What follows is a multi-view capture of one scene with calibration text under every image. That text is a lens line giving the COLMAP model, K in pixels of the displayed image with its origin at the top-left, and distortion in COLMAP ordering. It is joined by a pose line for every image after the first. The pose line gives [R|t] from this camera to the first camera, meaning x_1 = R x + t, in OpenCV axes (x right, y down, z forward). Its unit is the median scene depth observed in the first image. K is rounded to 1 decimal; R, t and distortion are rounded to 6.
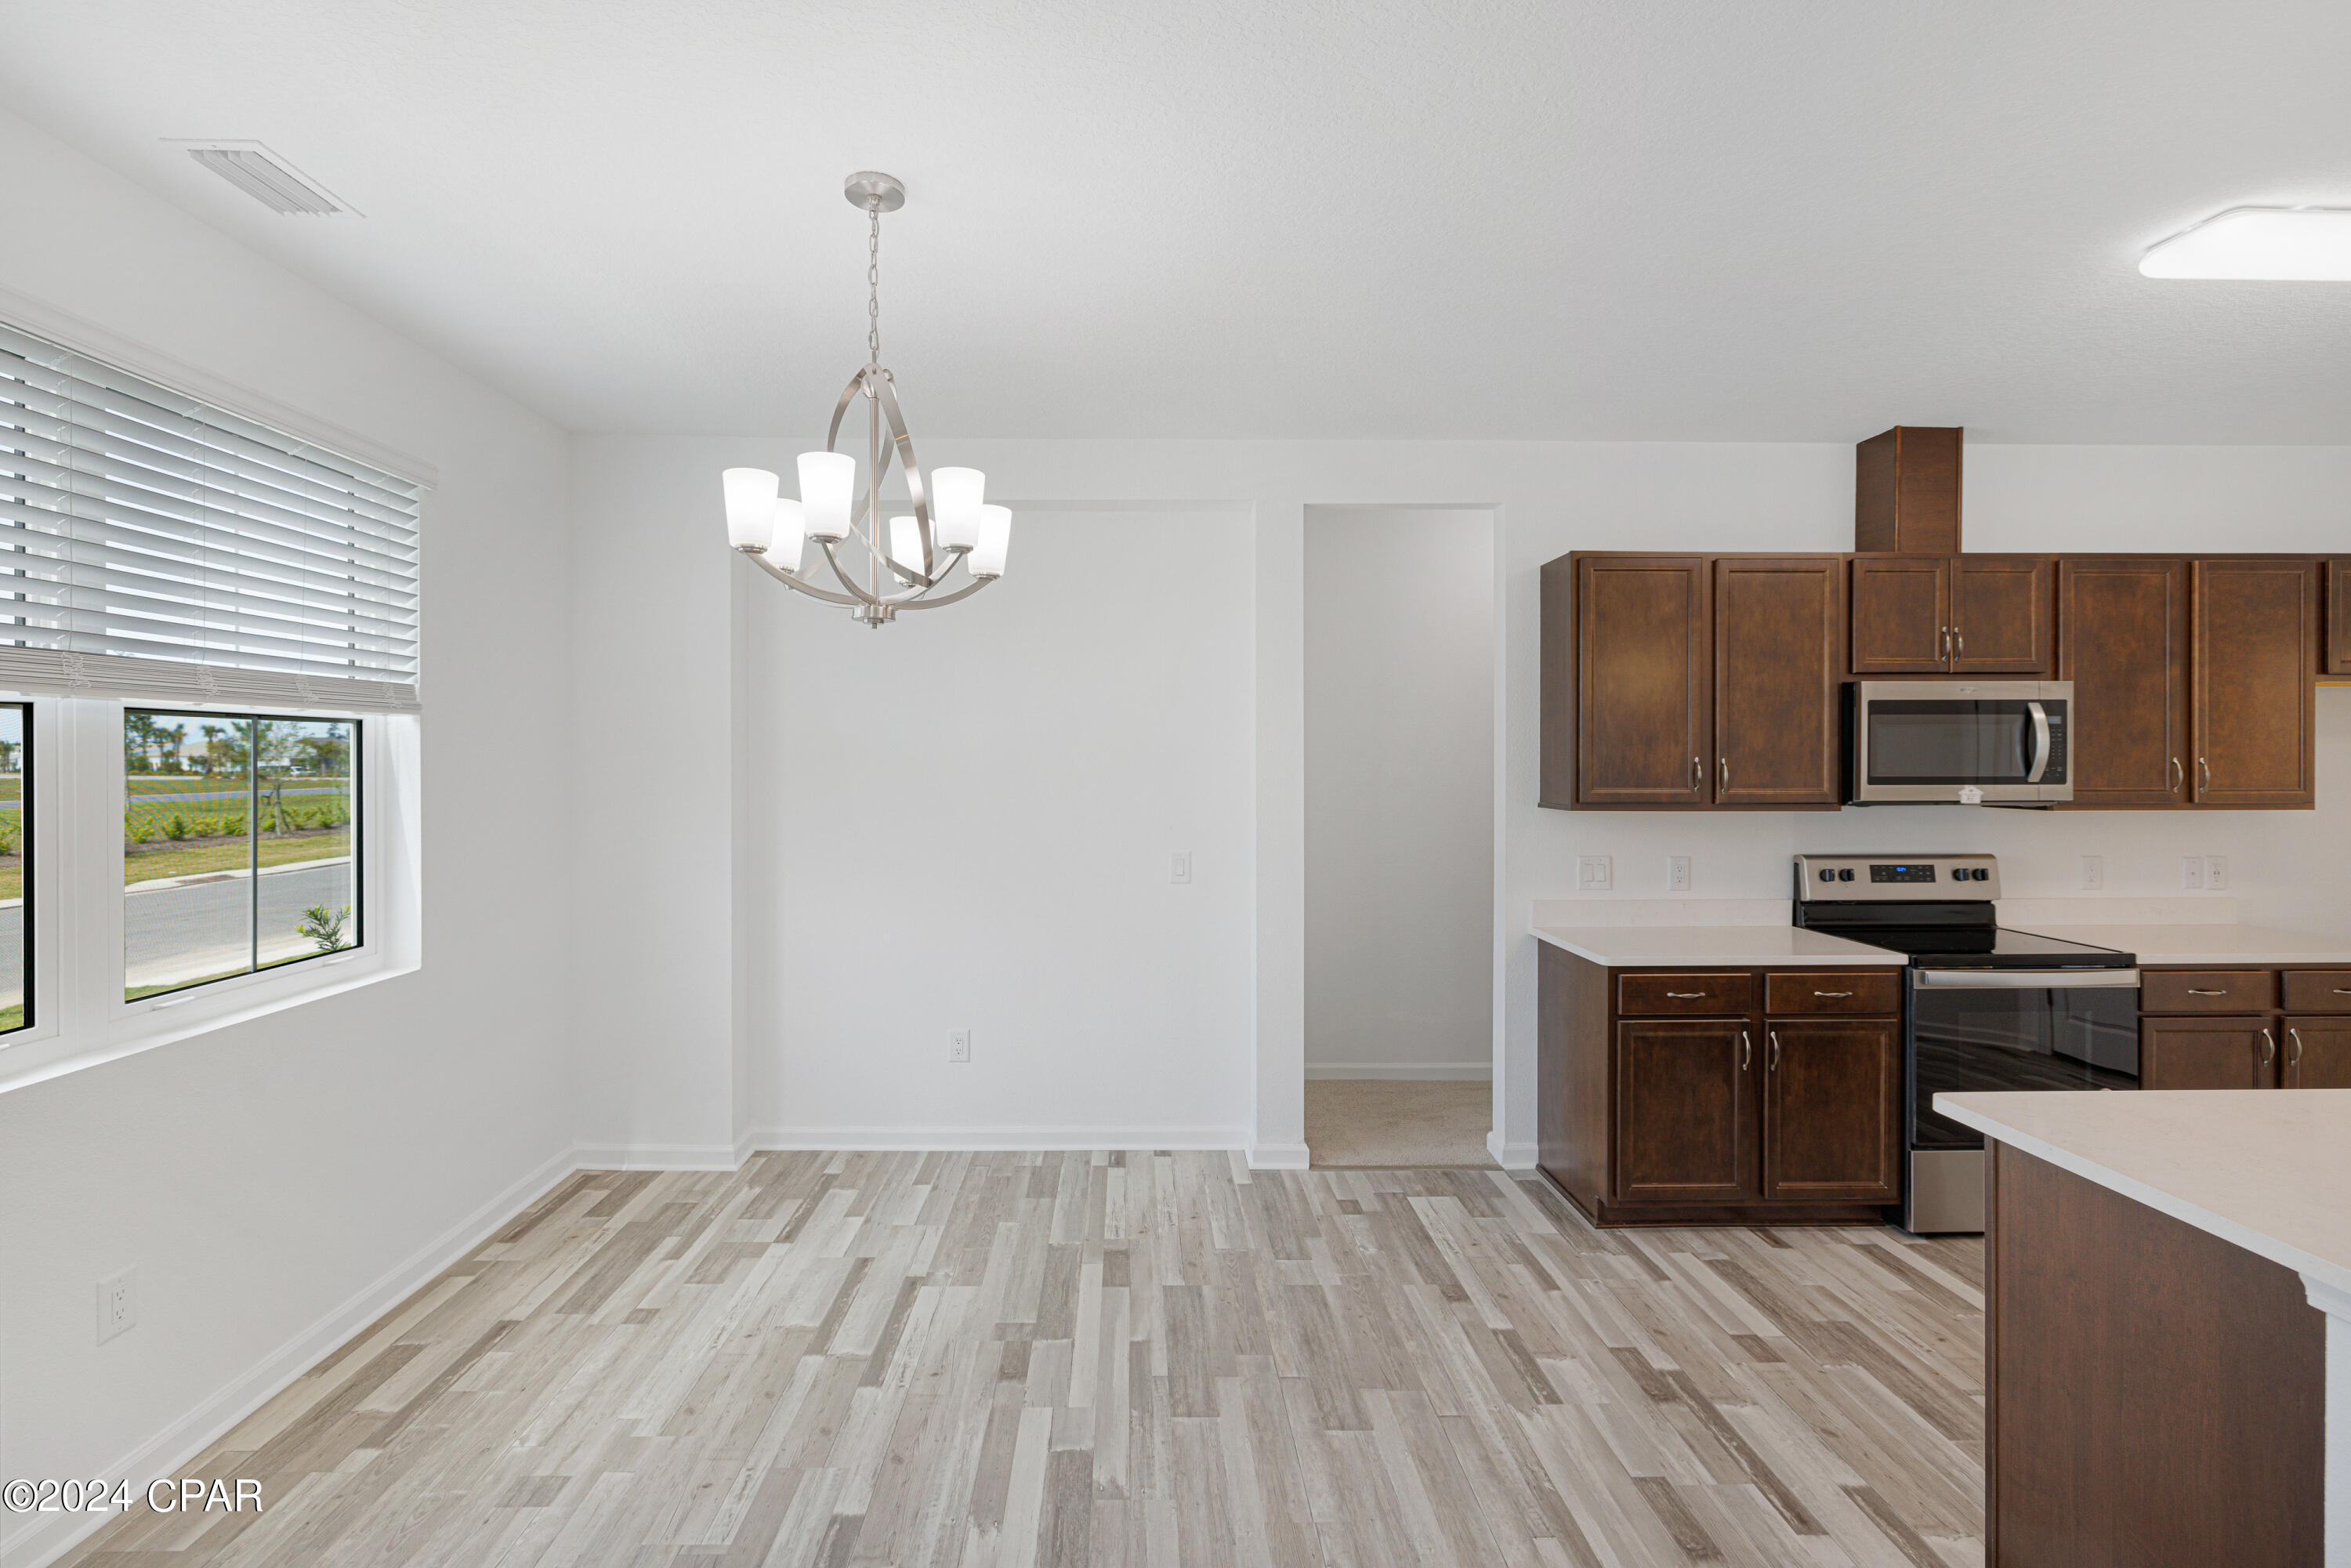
lens RADIAL K [[1043.1, 0, 1154.2], [0, 1043.1, 750.6], [0, 0, 1]] dist [-0.001077, -0.000302]
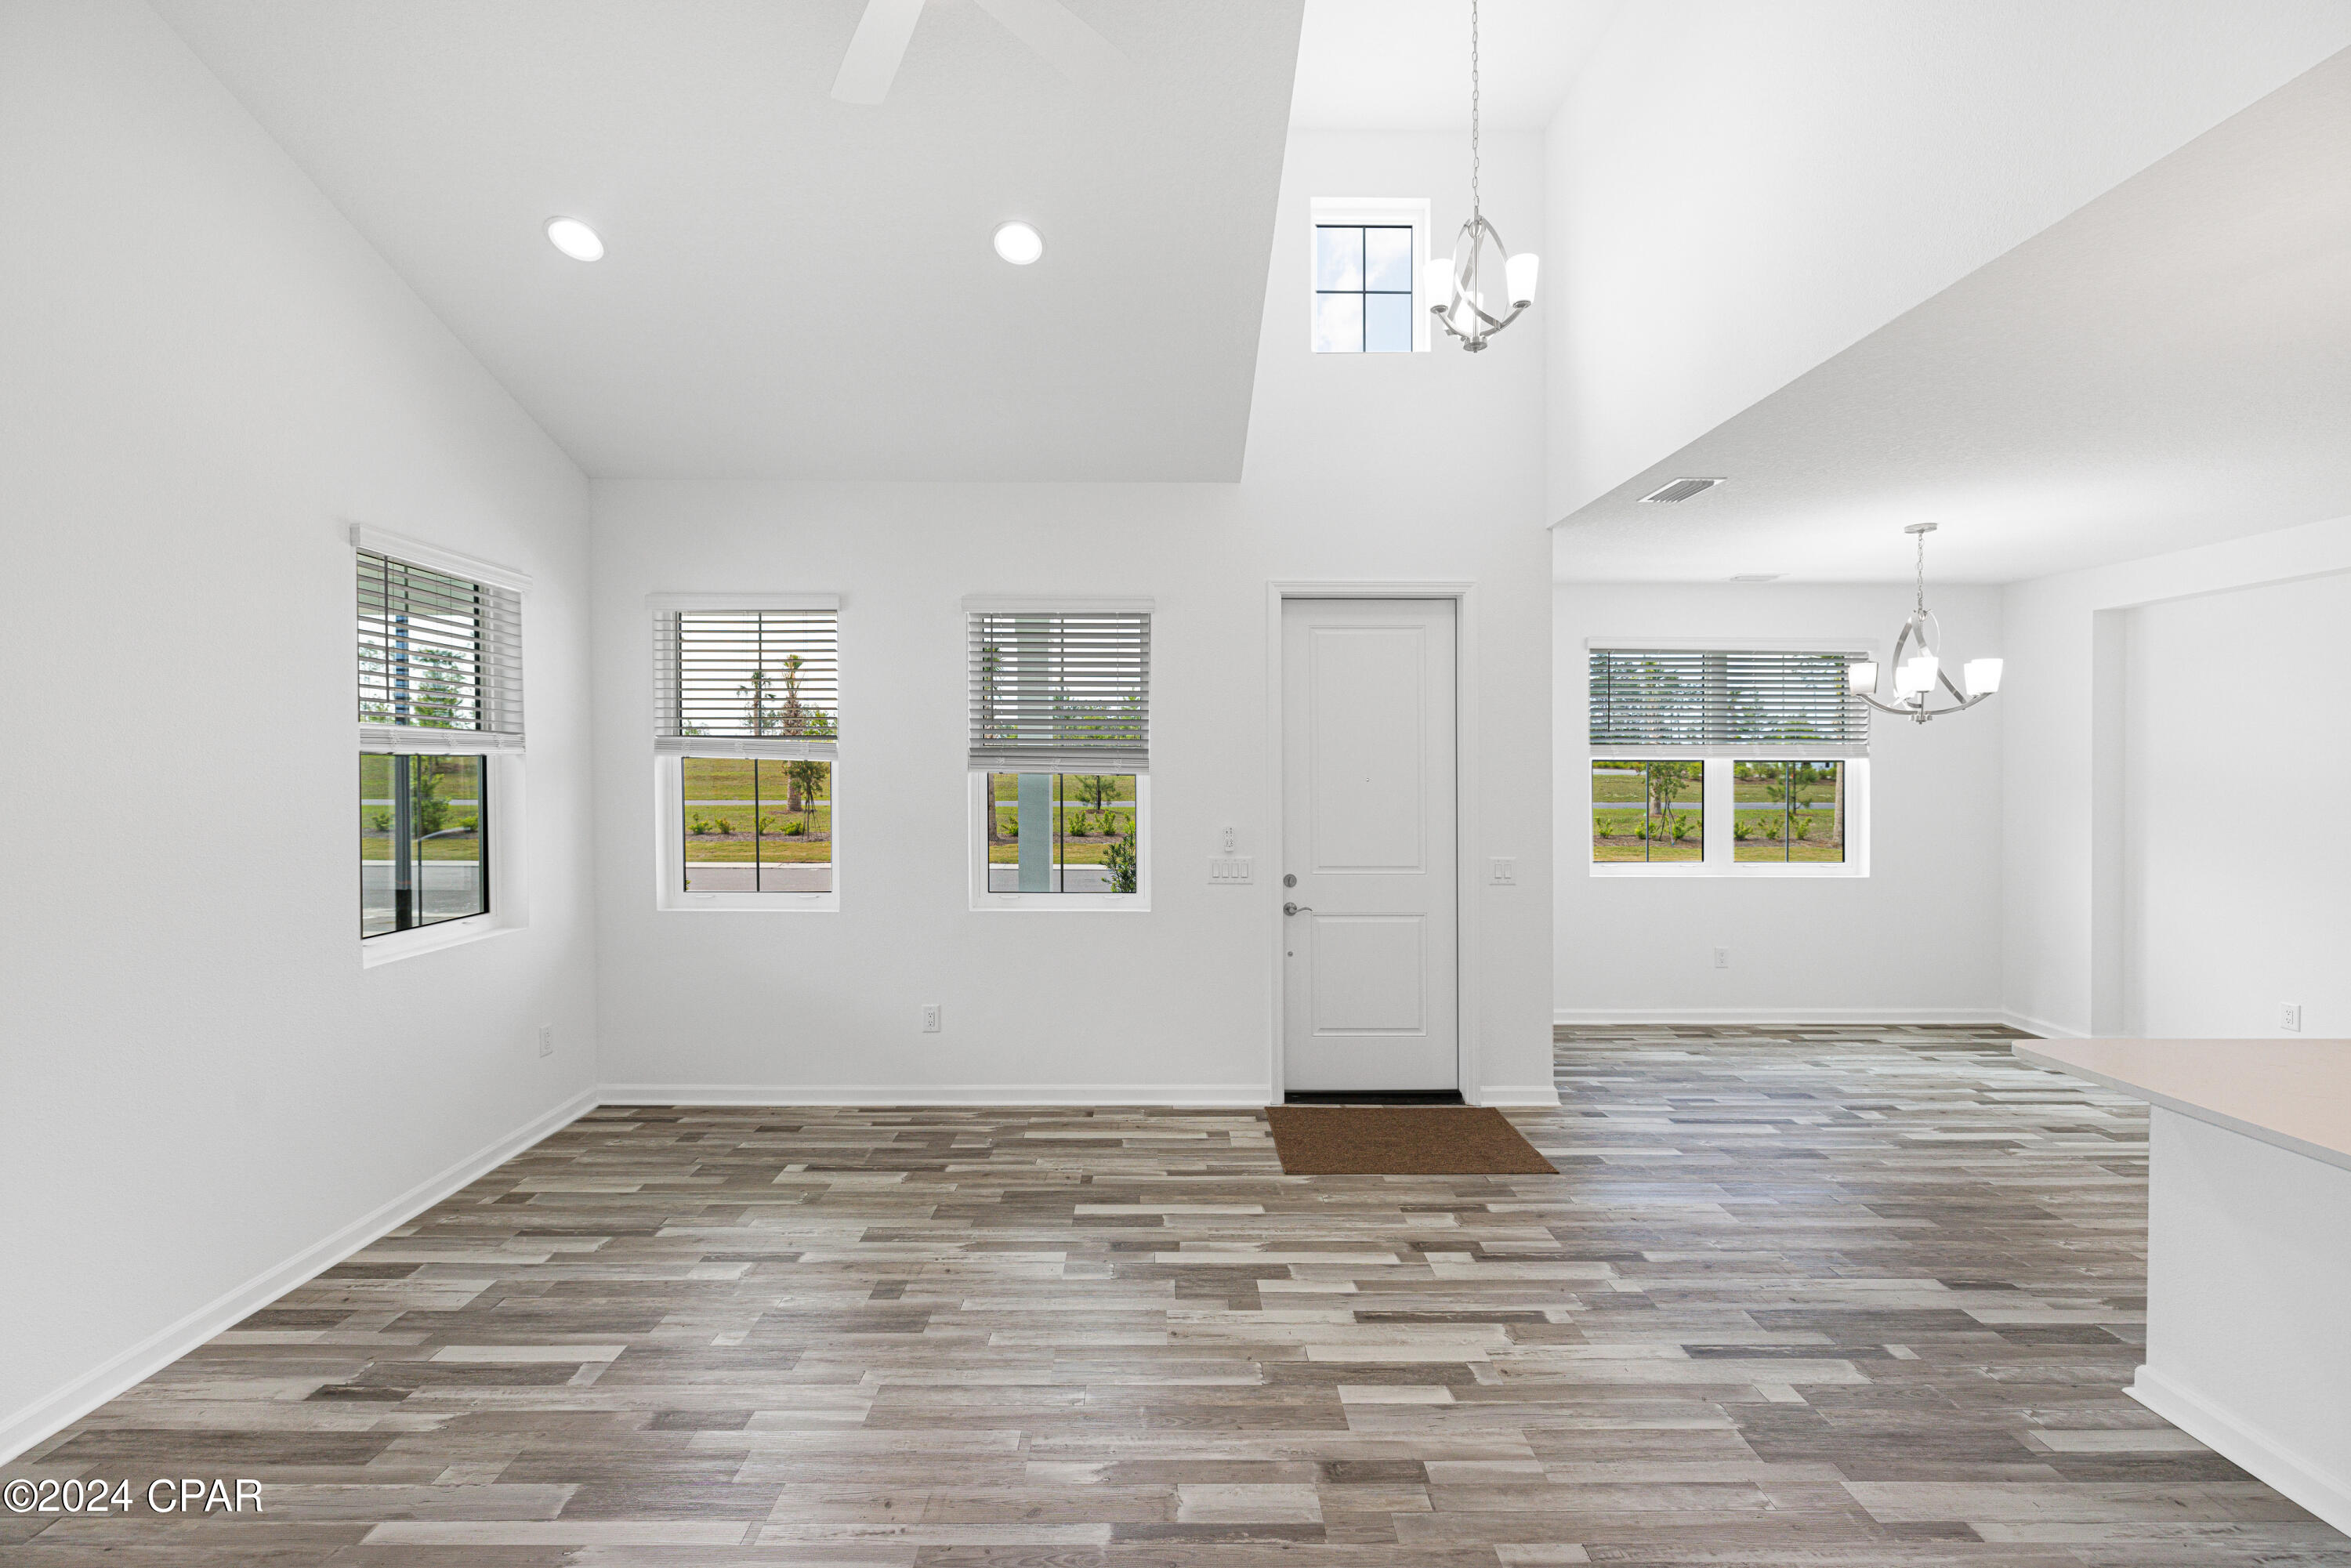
lens RADIAL K [[1025.3, 0, 1158.4], [0, 1025.3, 761.1], [0, 0, 1]] dist [-0.000912, -0.000017]
pose [[-0.005276, -0.005796, -0.999969, 1.149842], [0.005048, 0.999970, -0.005822, -0.018913], [0.999973, -0.005079, -0.005247, -0.360996]]
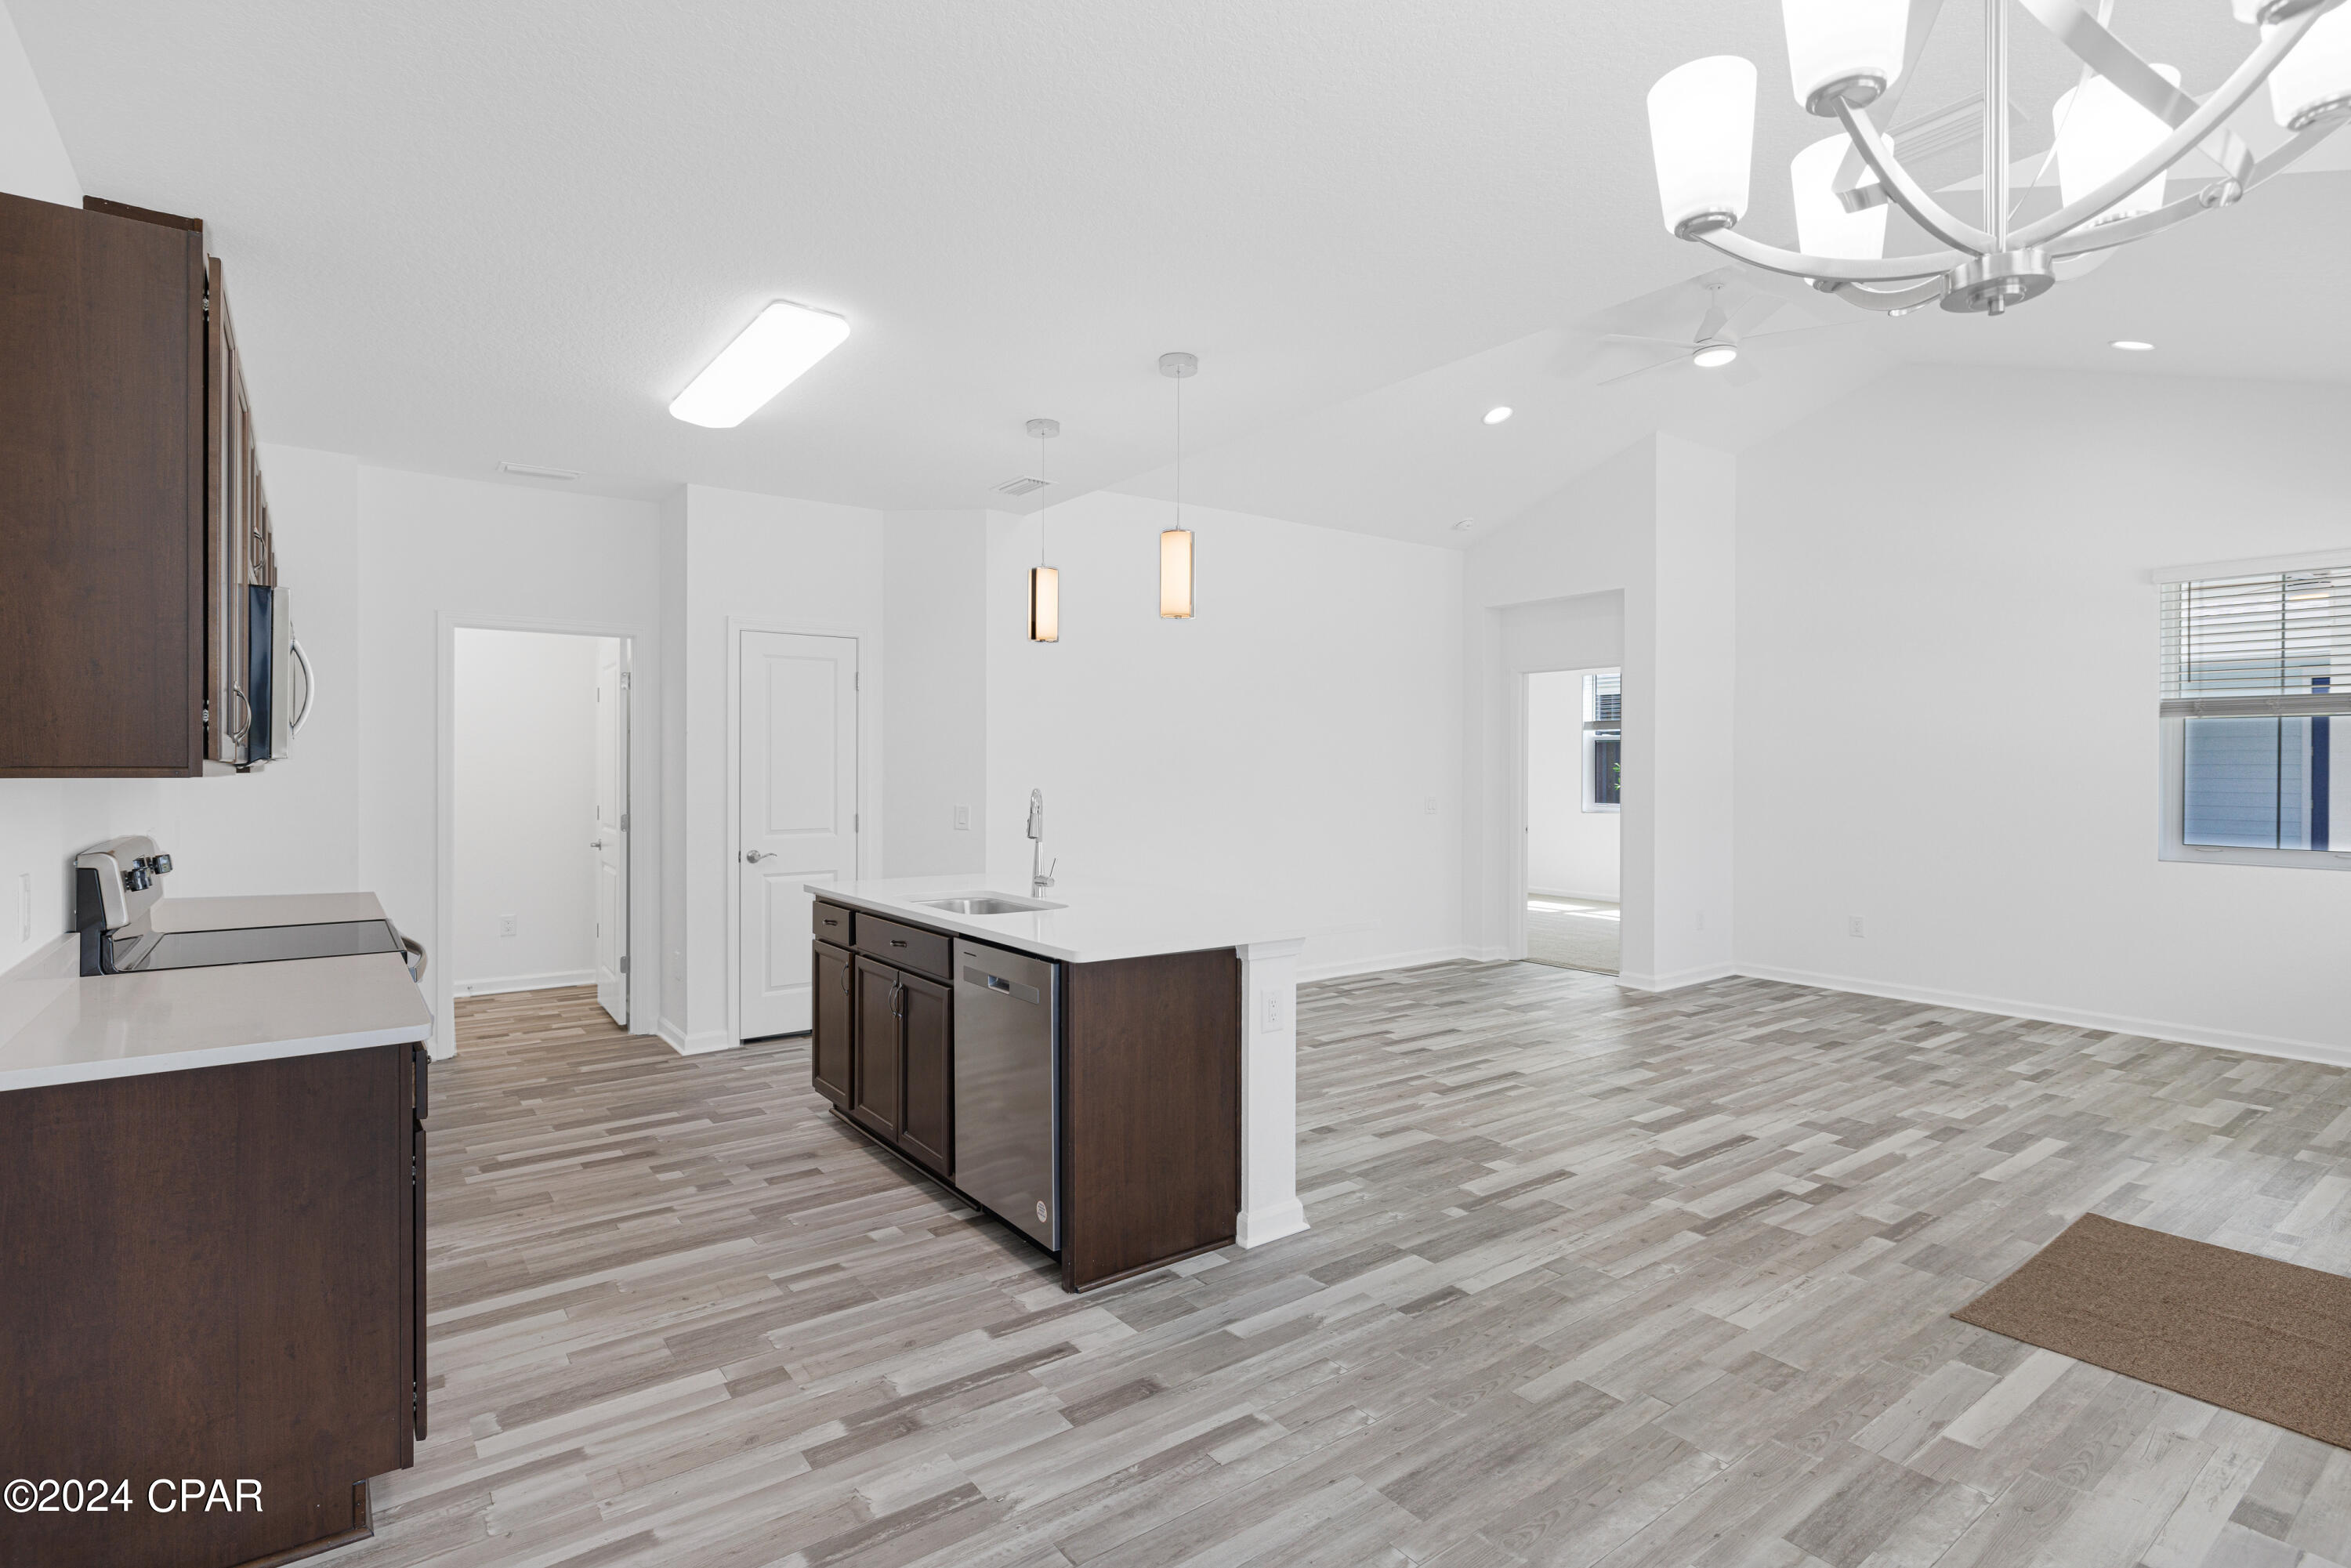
lens RADIAL K [[1106.8, 0, 1175.5], [0, 1106.8, 784.0], [0, 0, 1]] dist [-0.002519, -0.001183]
pose [[-0.569318, -0.016459, 0.821952, -0.269444], [-0.012301, 0.999858, 0.011501, 0.050703], [-0.822025, -0.003563, -0.569440, 0.934645]]
